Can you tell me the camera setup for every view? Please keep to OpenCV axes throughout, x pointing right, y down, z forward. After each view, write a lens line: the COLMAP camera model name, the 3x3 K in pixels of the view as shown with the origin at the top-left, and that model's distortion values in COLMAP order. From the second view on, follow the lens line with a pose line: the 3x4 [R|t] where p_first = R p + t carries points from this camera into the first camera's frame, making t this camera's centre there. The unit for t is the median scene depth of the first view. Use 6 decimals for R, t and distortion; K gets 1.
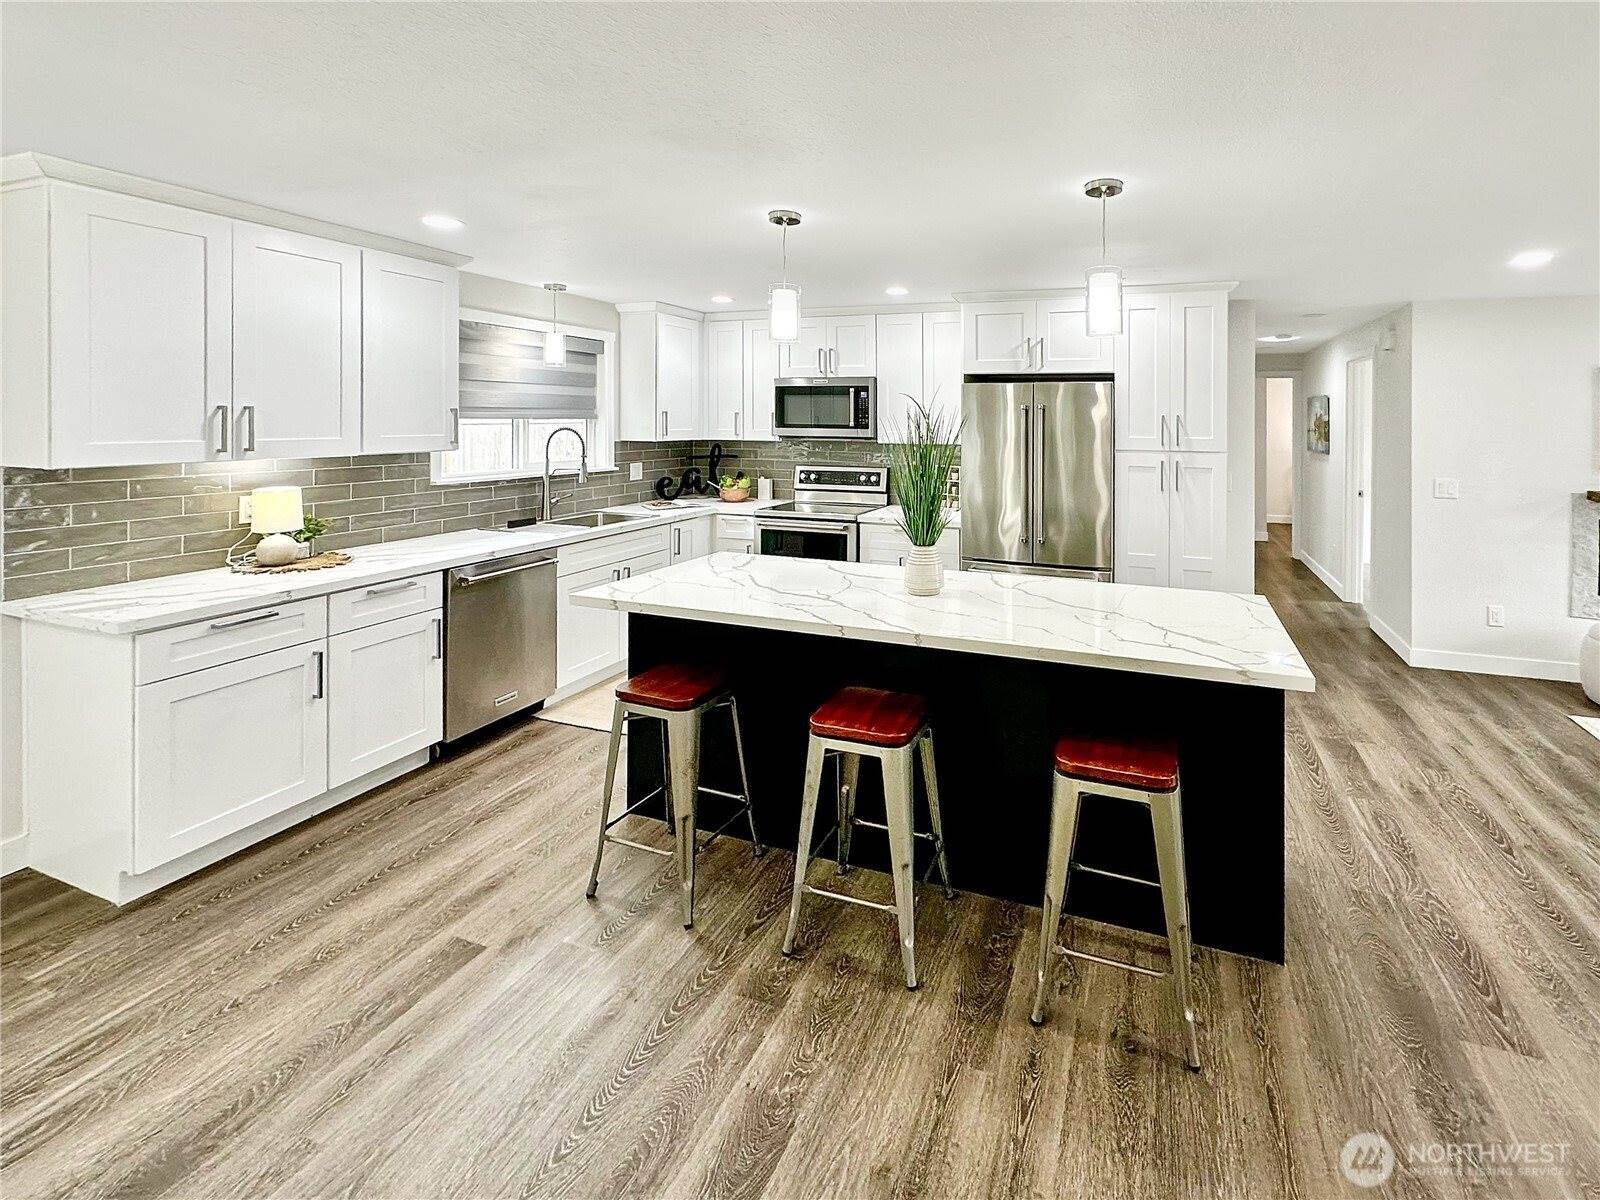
lens RADIAL K [[710.1, 0, 914.8], [0, 710.1, 414.9], [0, 0, 1]] dist [-0.000320, 0.000107]
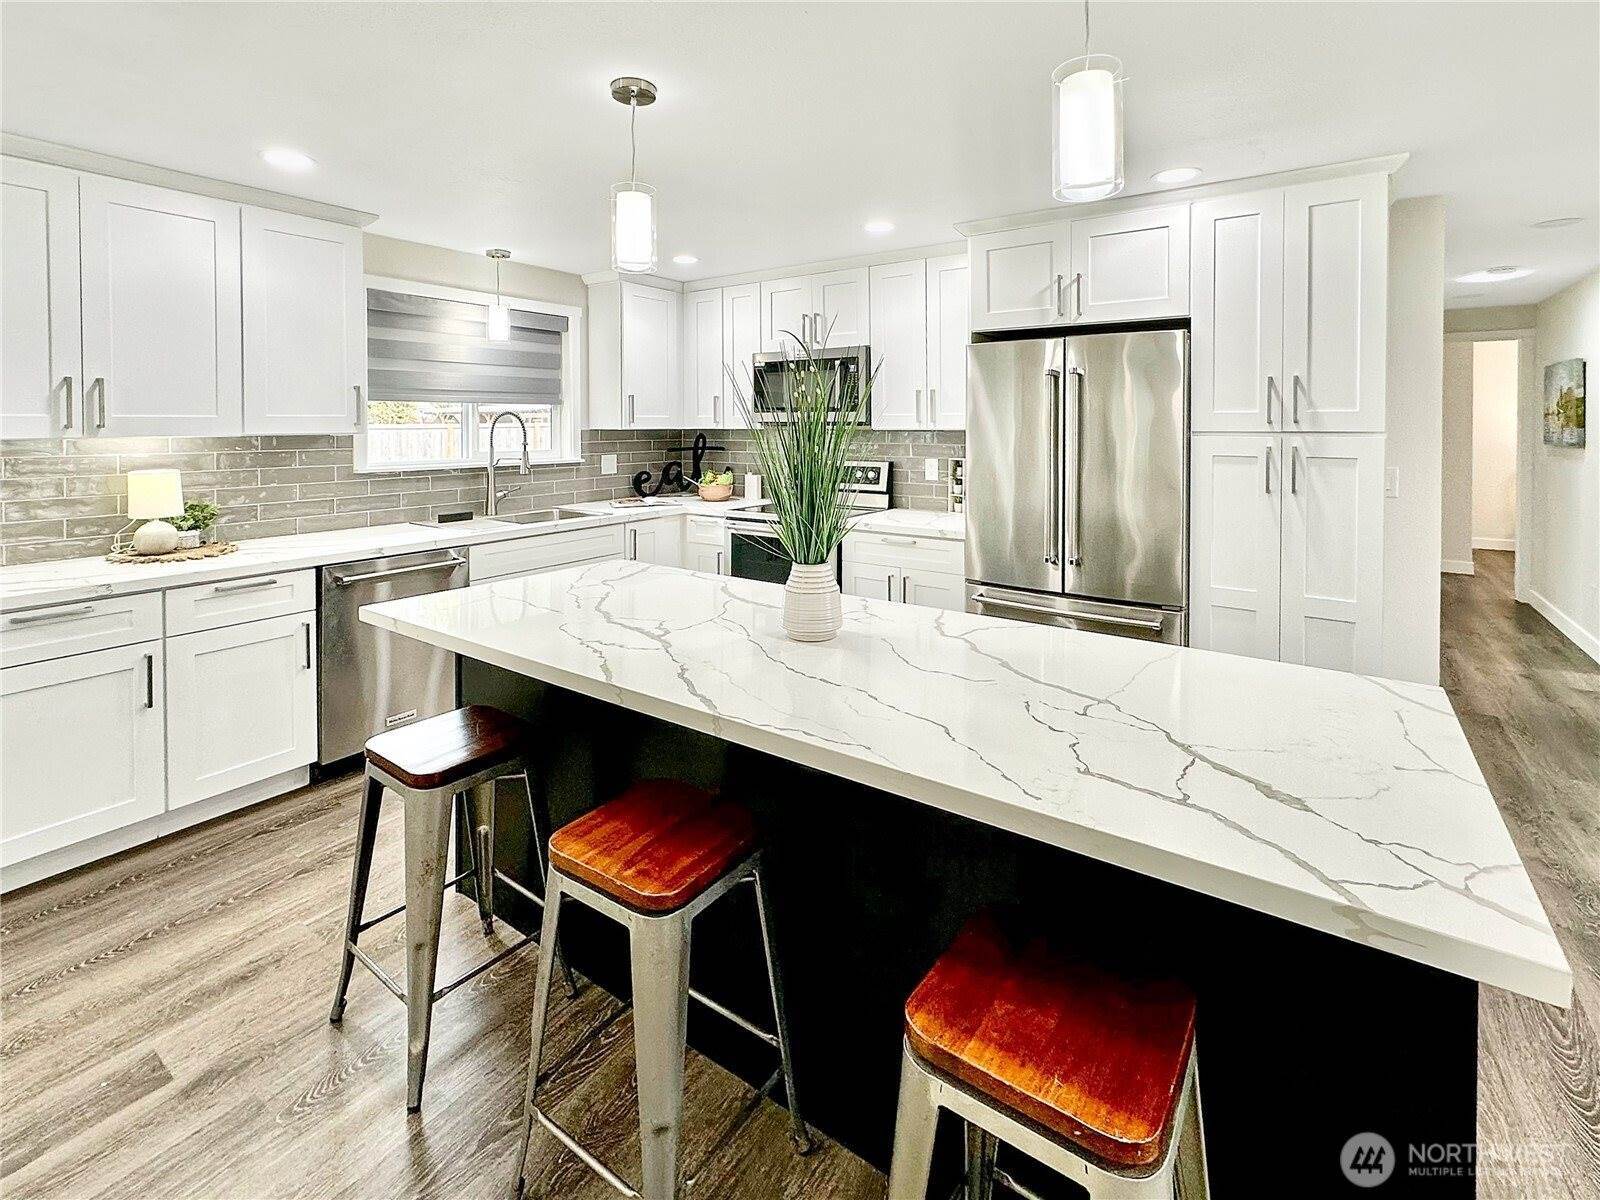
lens RADIAL K [[745.8, 0, 799.6], [0, 745.8, 434.8], [0, 0, 1]] dist [-0.000404, -0.000131]
pose [[0.961365, -0.004635, -0.275236, 0.102387], [0.010830, 0.999721, 0.020991, 0.028316], [0.275062, -0.023160, 0.961147, 0.188203]]
